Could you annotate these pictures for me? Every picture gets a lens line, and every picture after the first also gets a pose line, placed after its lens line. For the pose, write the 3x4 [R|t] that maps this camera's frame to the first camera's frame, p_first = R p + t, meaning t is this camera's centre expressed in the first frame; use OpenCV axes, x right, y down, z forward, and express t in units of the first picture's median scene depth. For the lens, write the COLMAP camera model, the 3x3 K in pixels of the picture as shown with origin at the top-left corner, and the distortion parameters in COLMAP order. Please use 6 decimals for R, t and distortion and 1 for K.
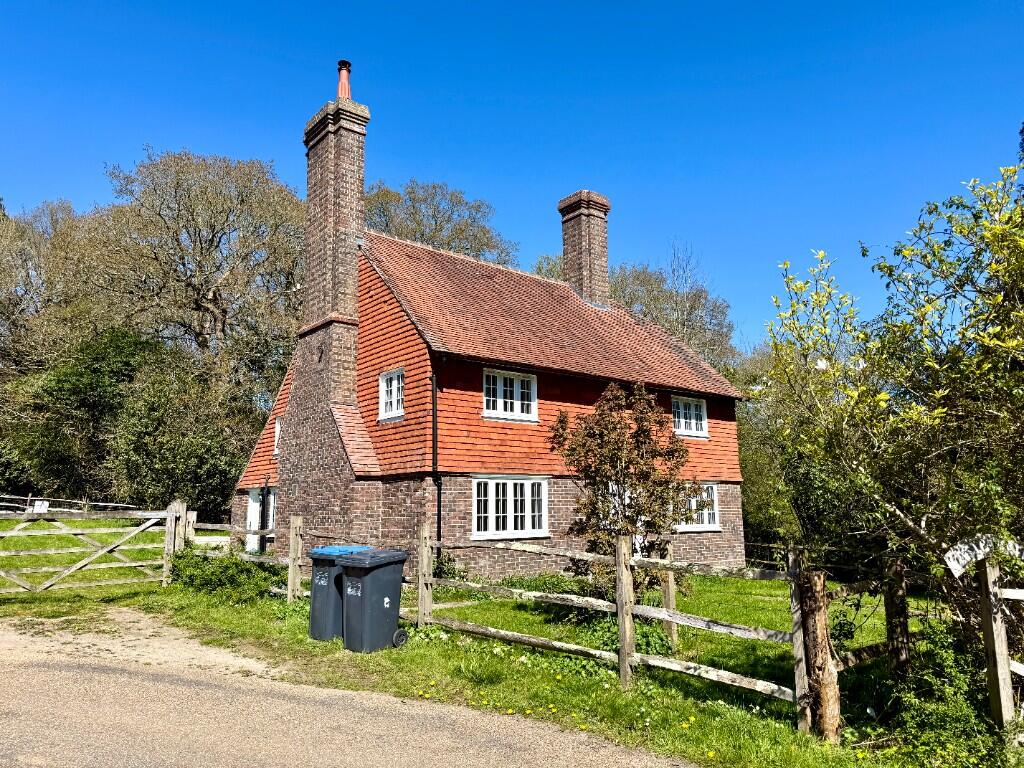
lens RADIAL K [[712.5, 0, 512.0], [0, 712.5, 384.0], [0, 0, 1]] dist [0.001362, 0.000100]
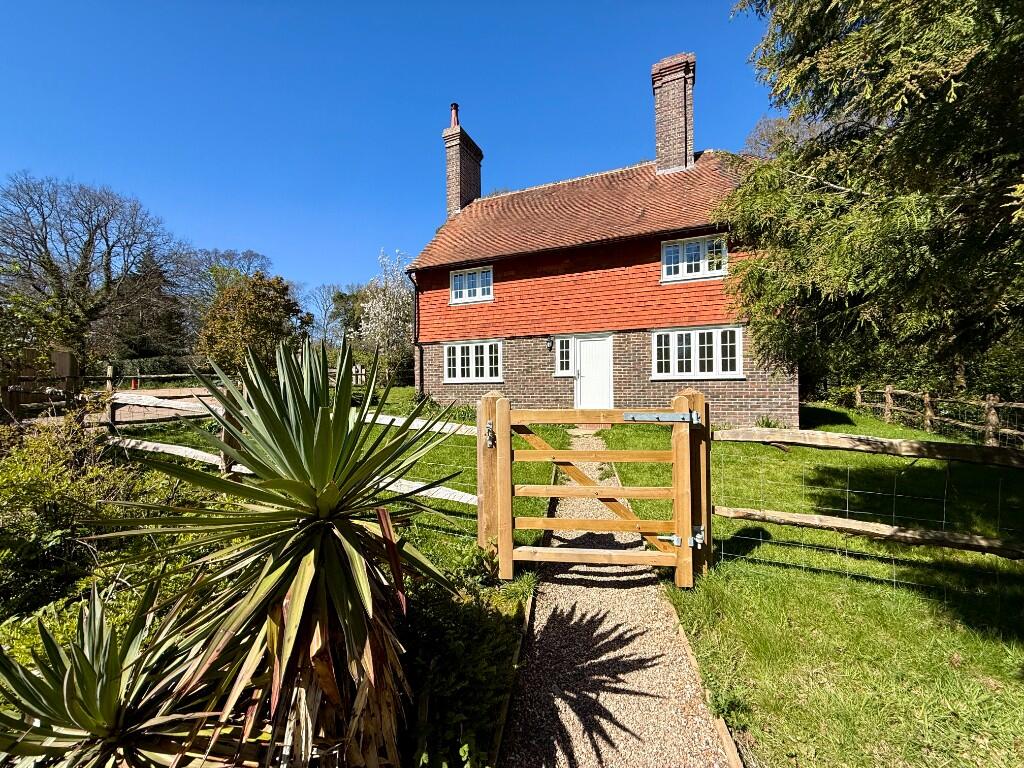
lens RADIAL K [[412.9, 0, 511.6], [0, 412.9, 367.2], [0, 0, 1]] dist [-0.000002, -0.000015]
pose [[0.423523, 0.014845, -0.905764, 0.780846], [0.185738, 0.977200, 0.102864, 0.105939], [0.886639, -0.211800, 0.411110, 0.691754]]
